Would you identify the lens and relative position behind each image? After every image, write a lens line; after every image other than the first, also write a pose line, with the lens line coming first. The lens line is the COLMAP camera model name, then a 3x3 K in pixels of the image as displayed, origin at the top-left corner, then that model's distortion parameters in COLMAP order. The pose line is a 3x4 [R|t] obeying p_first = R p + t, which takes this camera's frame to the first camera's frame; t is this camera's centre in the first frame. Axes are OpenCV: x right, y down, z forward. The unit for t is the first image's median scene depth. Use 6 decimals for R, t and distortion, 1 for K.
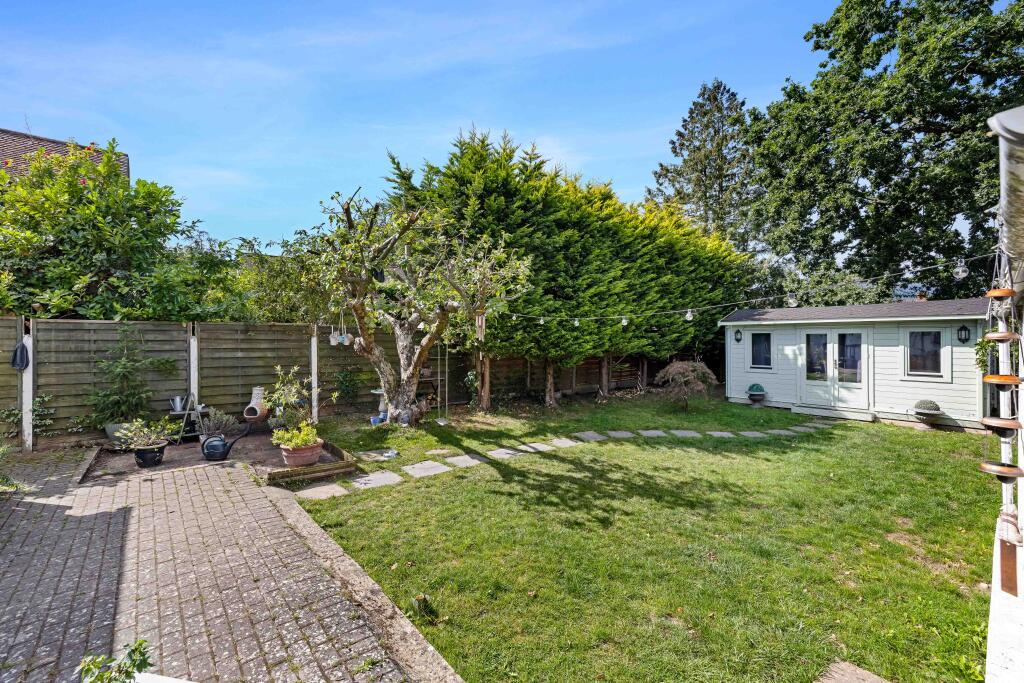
lens RADIAL K [[433.0, 0, 505.5], [0, 433.0, 341.2], [0, 0, 1]] dist [0.003126, -0.000602]
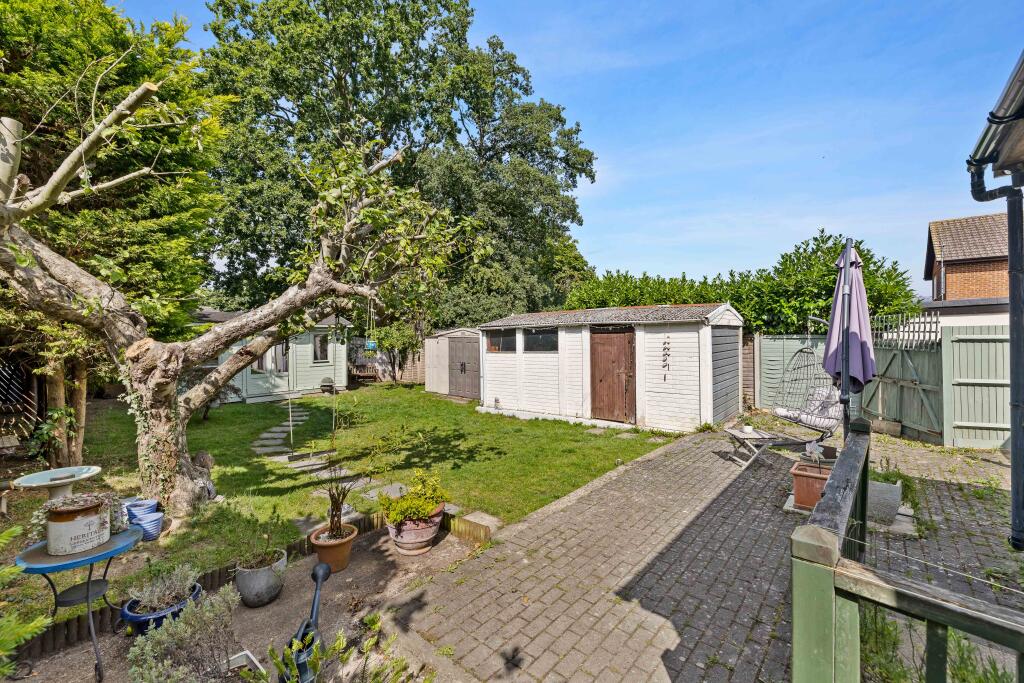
lens RADIAL K [[433.0, 0, 512.0], [0, 433.0, 335.8], [0, 0, 1]] dist [0.003126, -0.000602]
pose [[-0.175151, 0.001656, 0.984540, -0.634479], [0.011259, 0.999937, 0.000321, -0.008972], [-0.984477, 0.011141, -0.175158, 0.539761]]
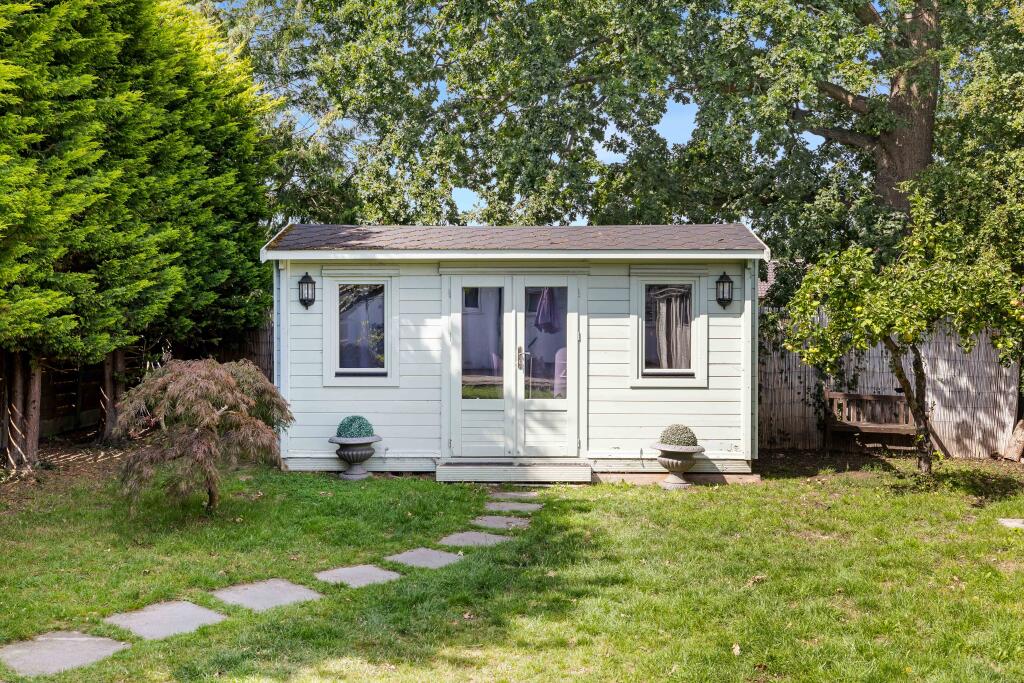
lens RADIAL K [[999.1, 0, 516.0], [0, 999.1, 332.6], [0, 0, 1]] dist [0.004457, 0.000000]
pose [[0.660003, 0.000444, 0.751263, 0.013524], [0.002430, 0.999993, -0.002726, 0.030767], [-0.751259, 0.003625, 0.659997, 0.354463]]
